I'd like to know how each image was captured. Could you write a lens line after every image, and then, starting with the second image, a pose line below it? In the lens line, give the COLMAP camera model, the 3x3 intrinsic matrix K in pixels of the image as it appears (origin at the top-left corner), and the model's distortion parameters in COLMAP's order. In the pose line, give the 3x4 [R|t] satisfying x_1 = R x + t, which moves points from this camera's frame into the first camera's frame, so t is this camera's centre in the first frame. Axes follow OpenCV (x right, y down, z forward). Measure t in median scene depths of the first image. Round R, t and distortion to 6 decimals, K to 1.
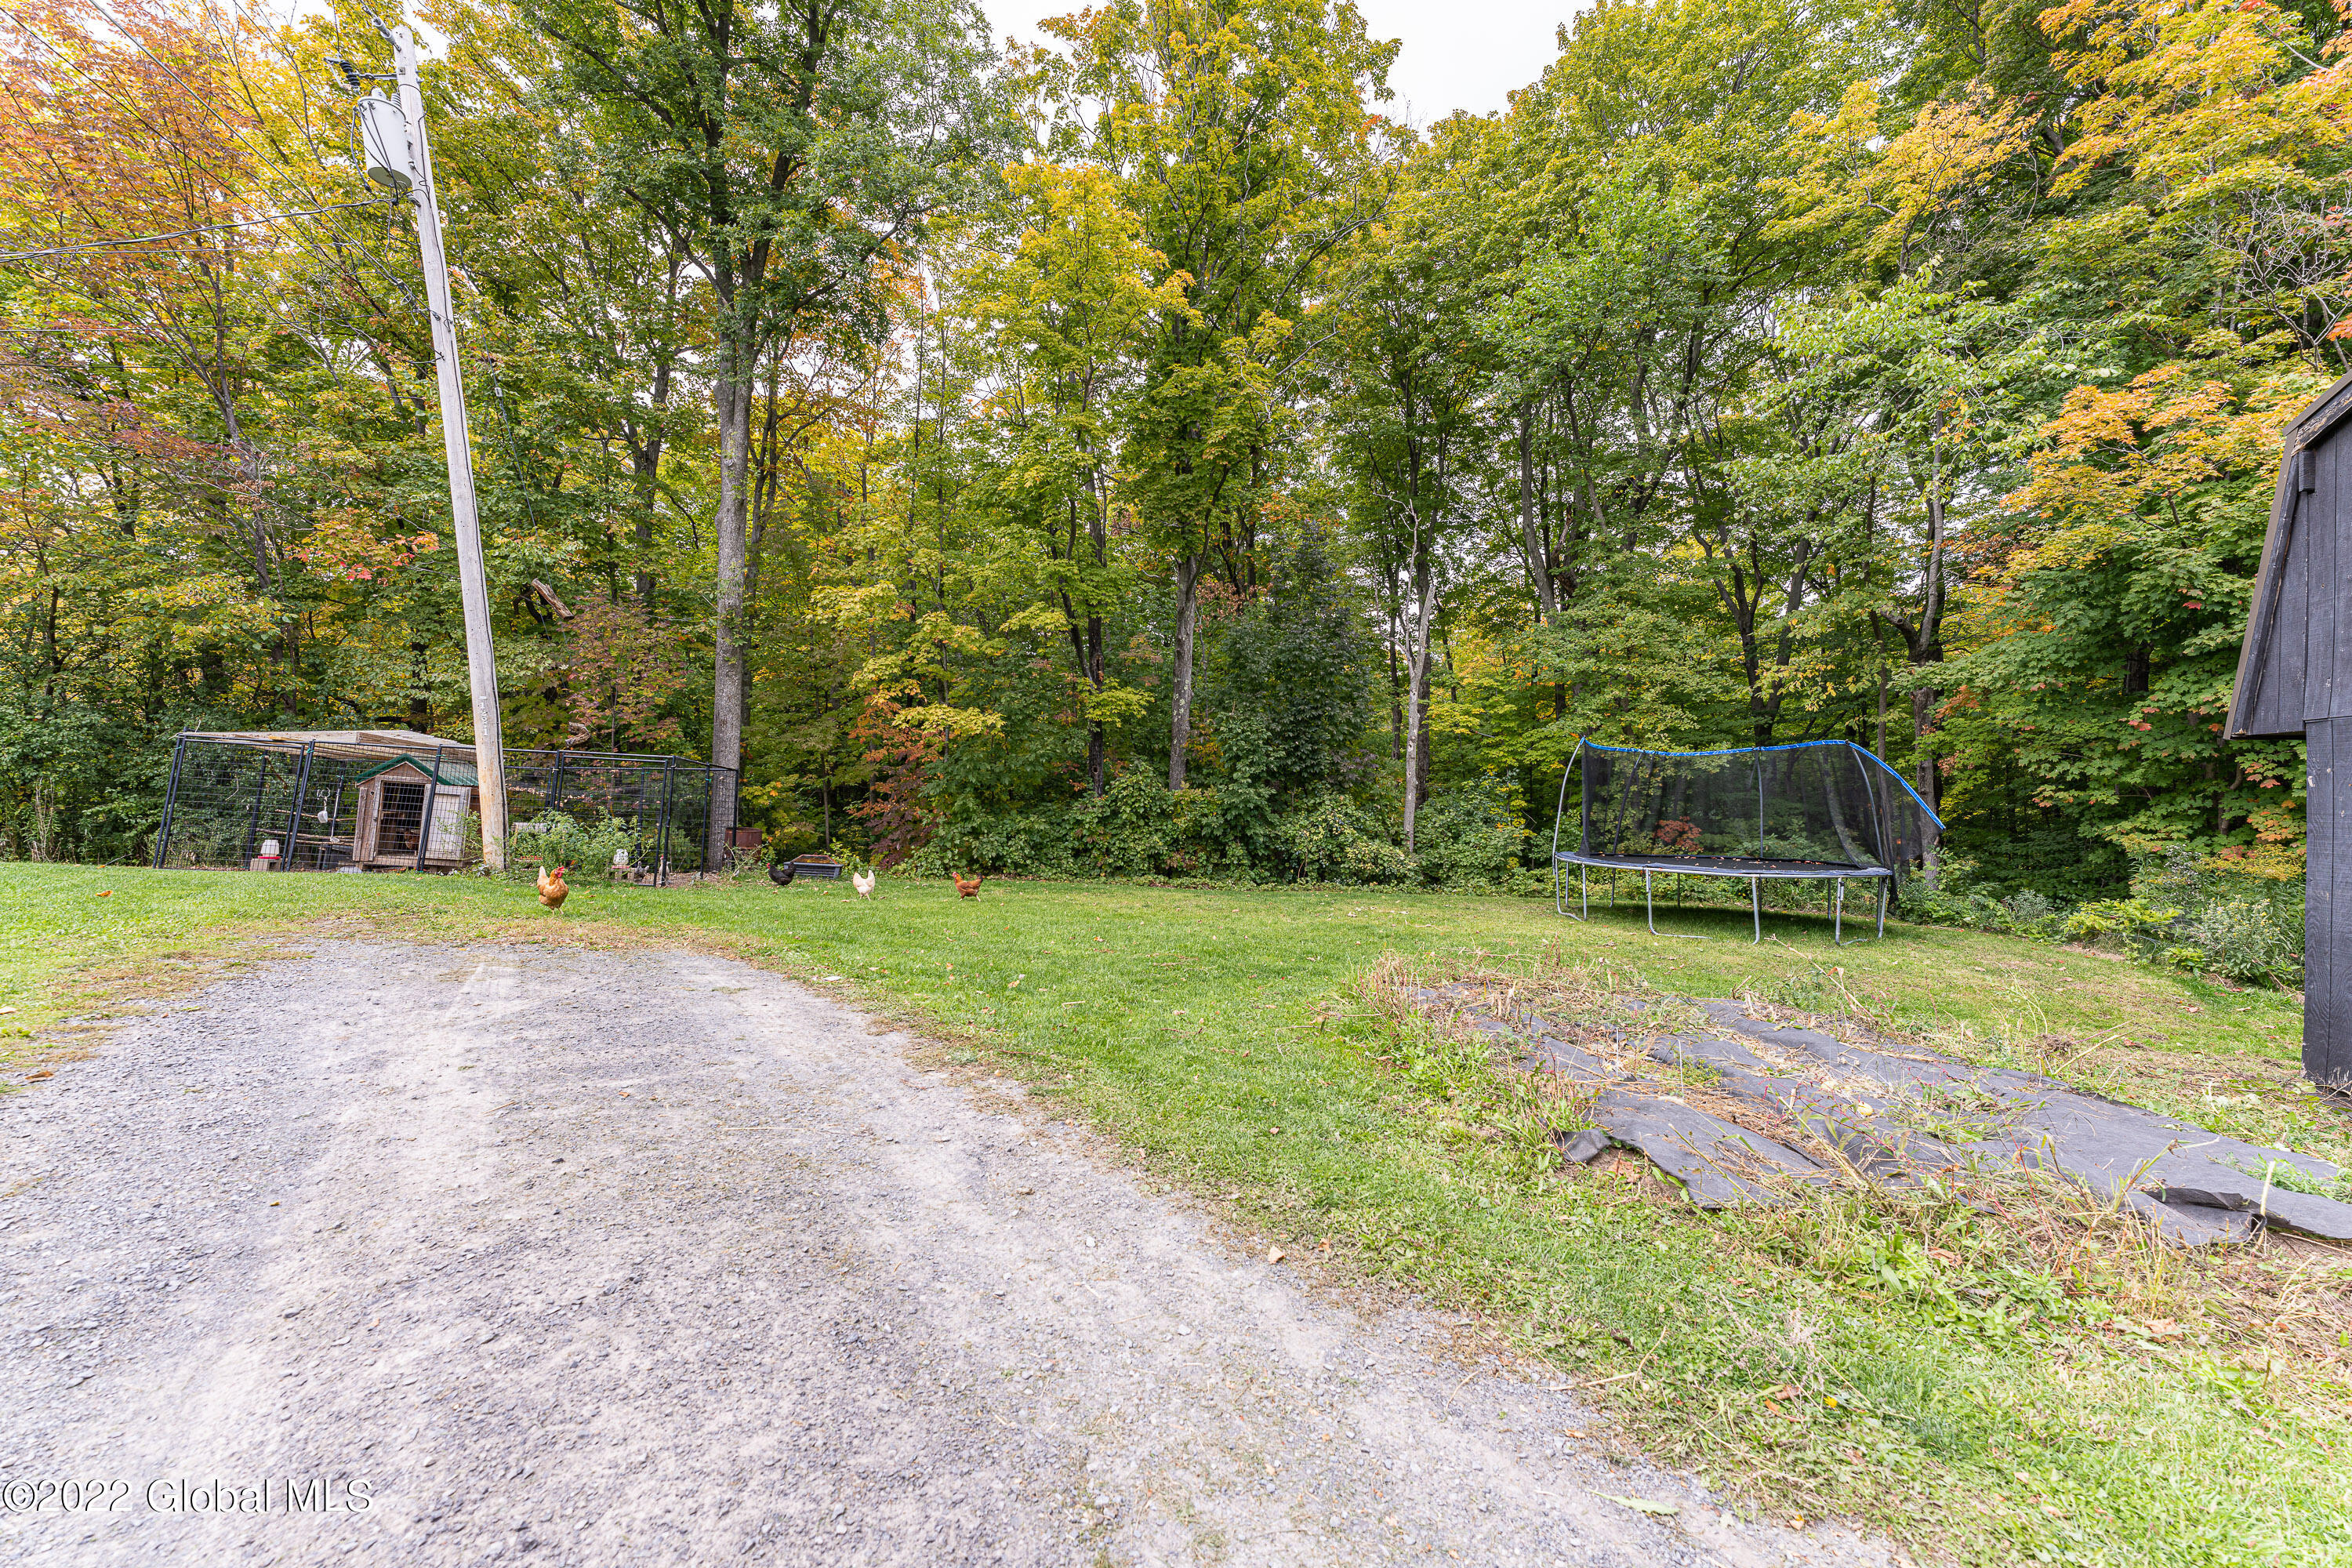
lens RADIAL K [[938.4, 0, 1178.8], [0, 938.4, 782.7], [0, 0, 1]] dist [0.001872, 0.000404]
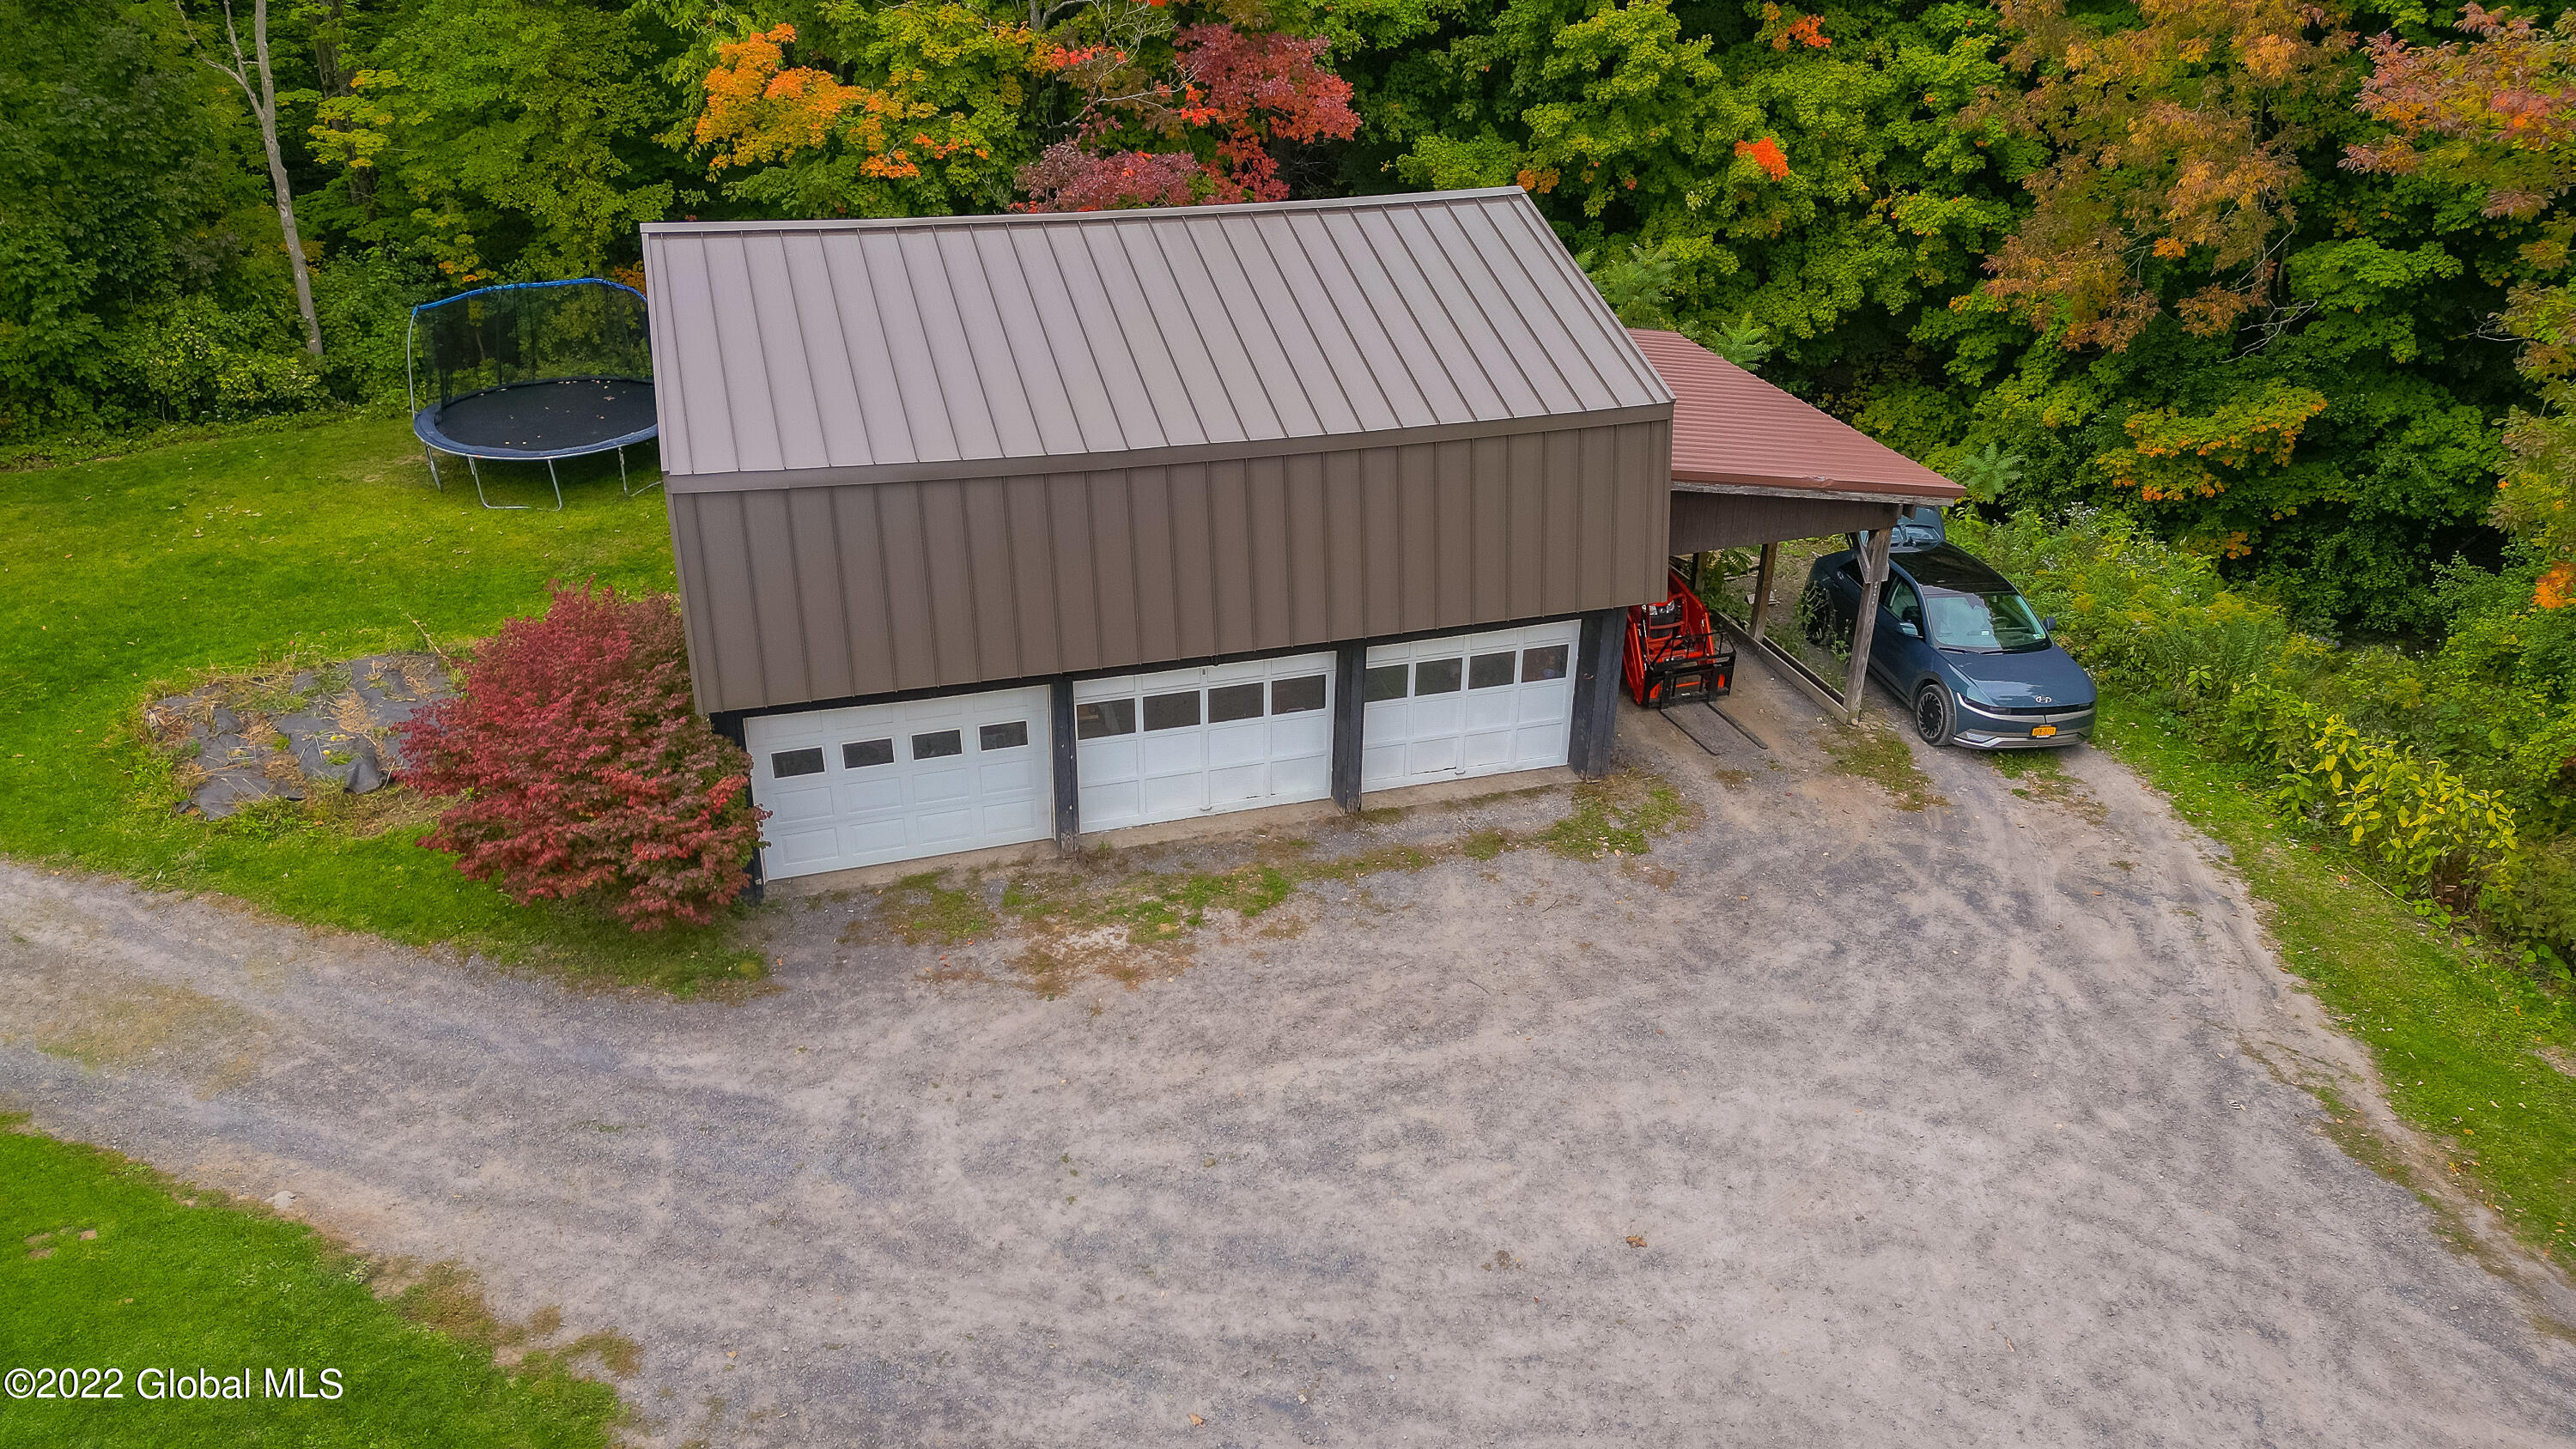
lens RADIAL K [[1795.8, 0, 1282.9], [0, 1795.8, 719.4], [0, 0, 1]] dist [0.078949, -0.076403]
pose [[0.836752, -0.258757, 0.482587, 0.125436], [-0.004150, 0.878285, 0.478120, -0.534072], [-0.547566, -0.402071, 0.733833, -1.021222]]
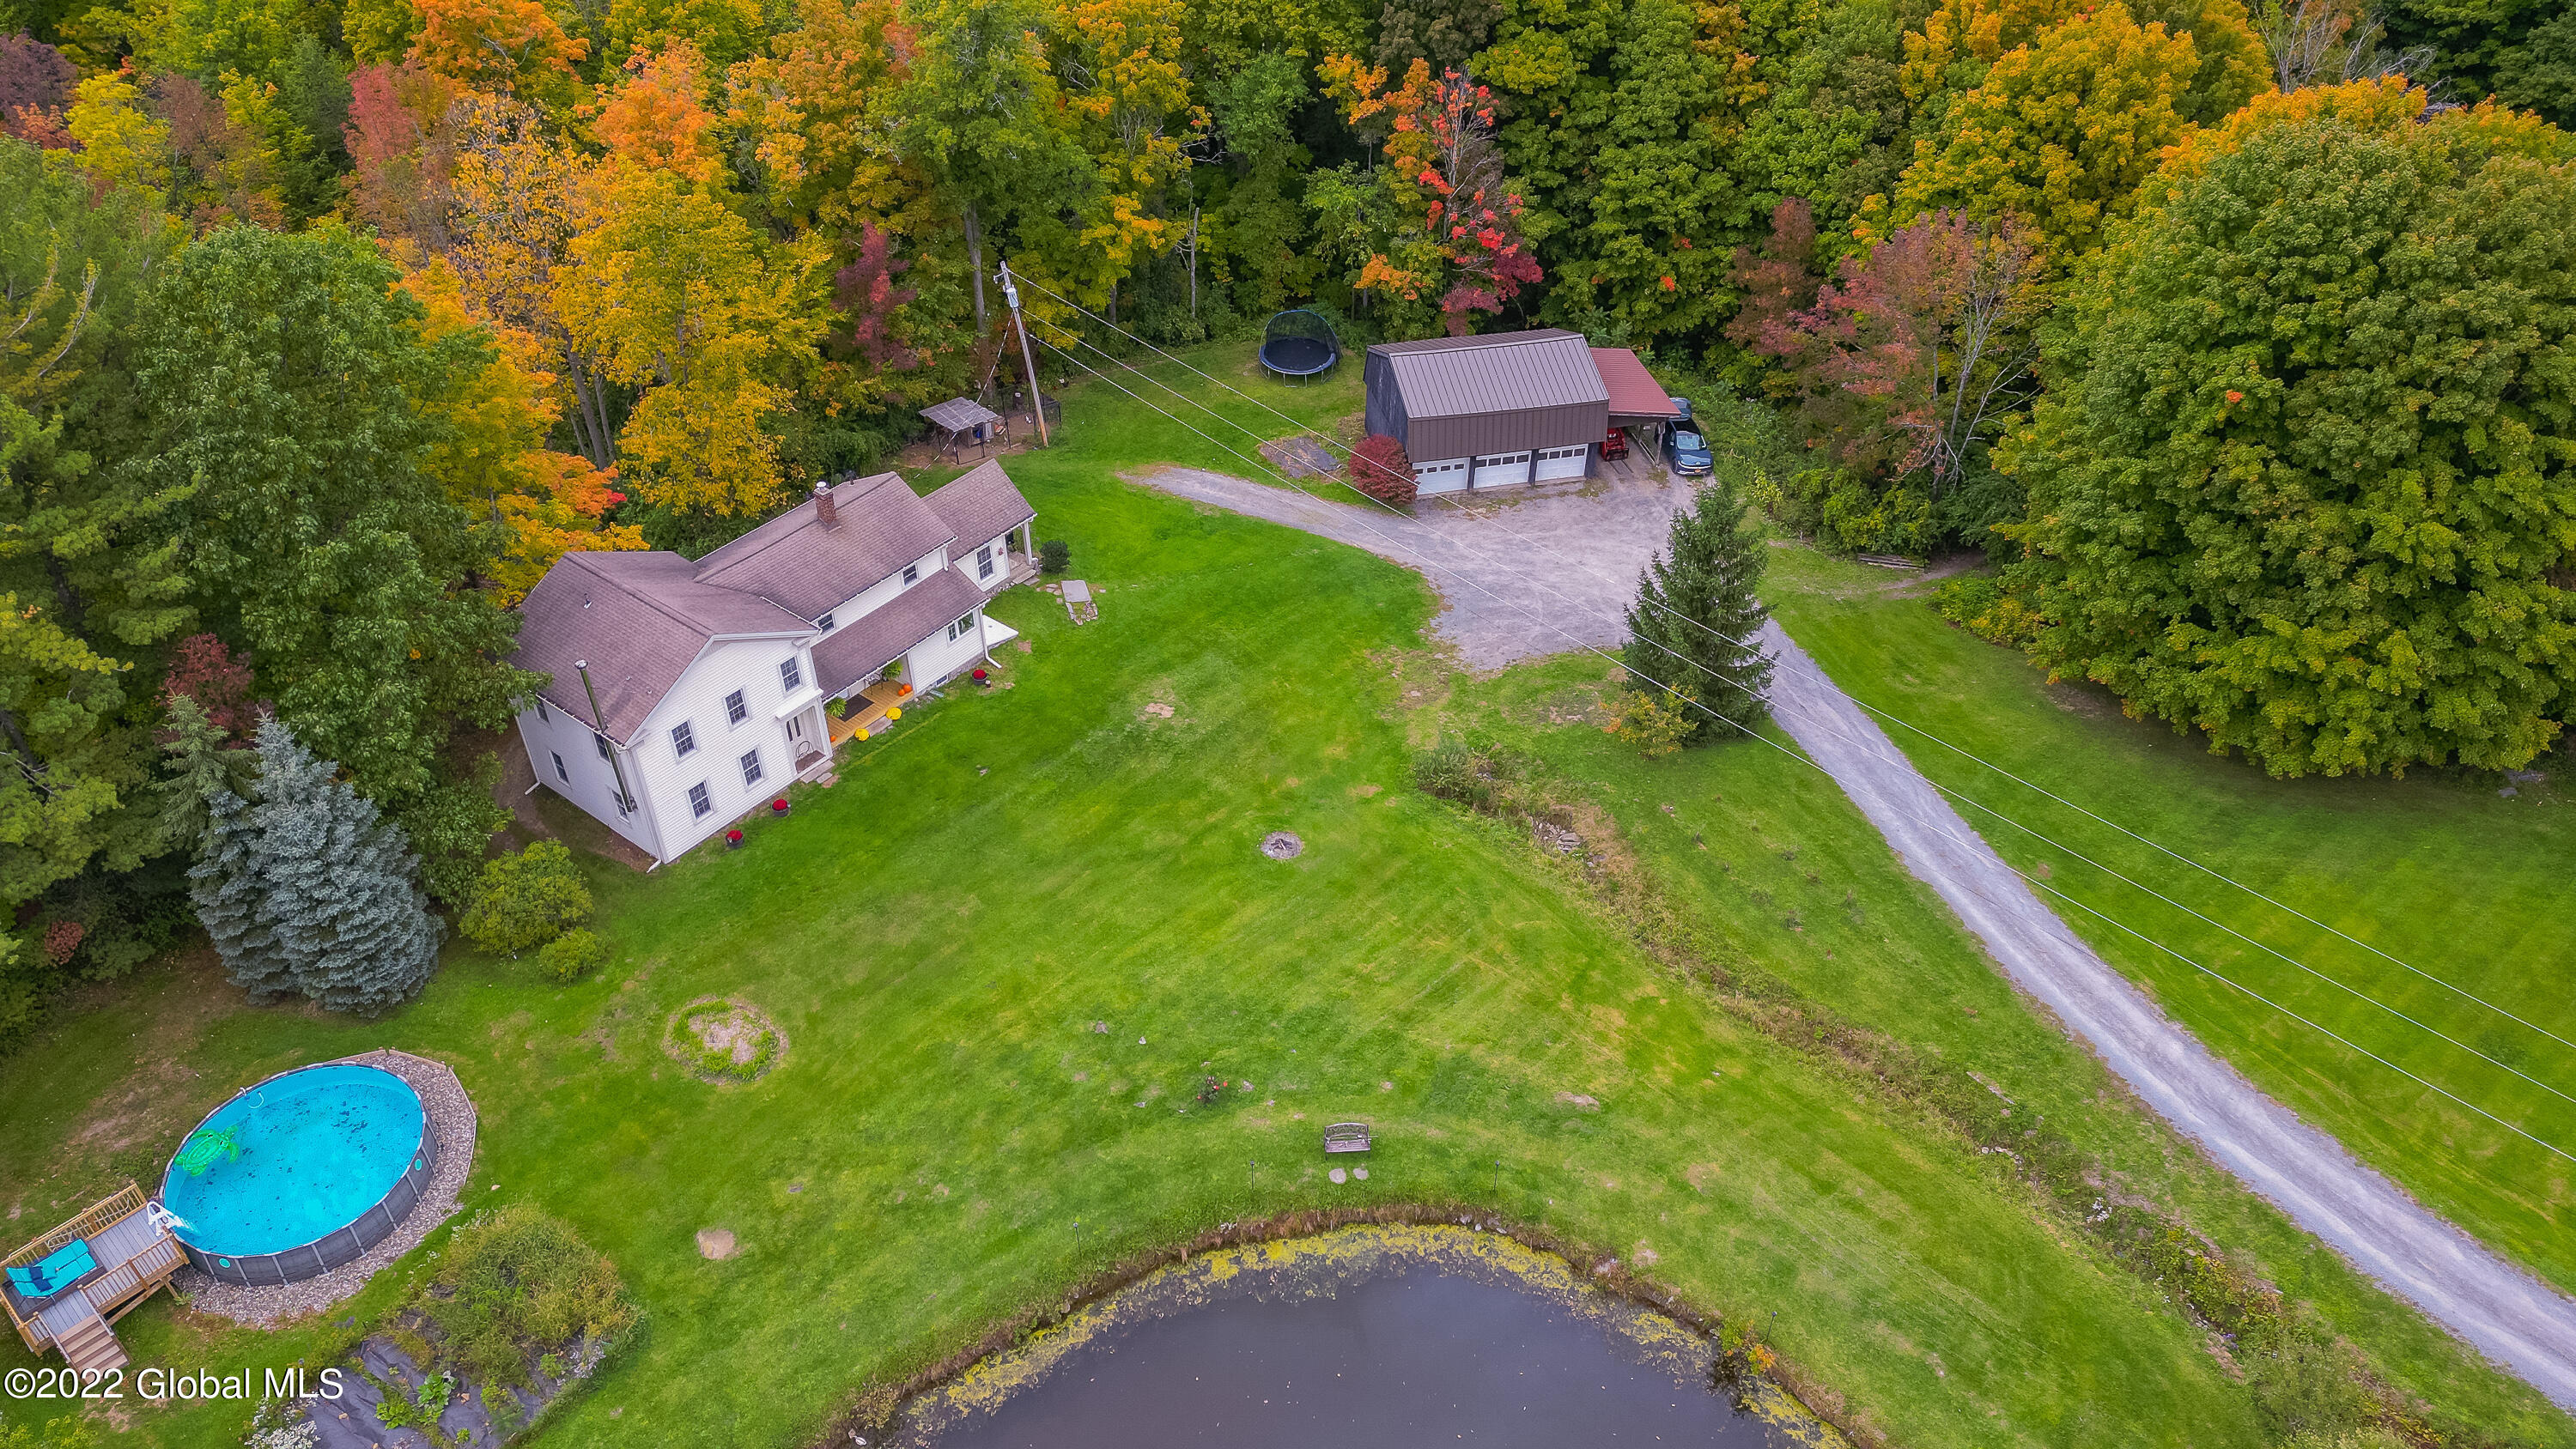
lens RADIAL K [[1792.6, 0, 1289.1], [0, 1792.6, 721.5], [0, 0, 1]] dist [0.102880, -0.111812]
pose [[0.874093, -0.309190, 0.374652, -2.213663], [-0.004279, 0.766339, 0.642422, -2.888021], [-0.485740, -0.563140, 0.668528, -3.916366]]
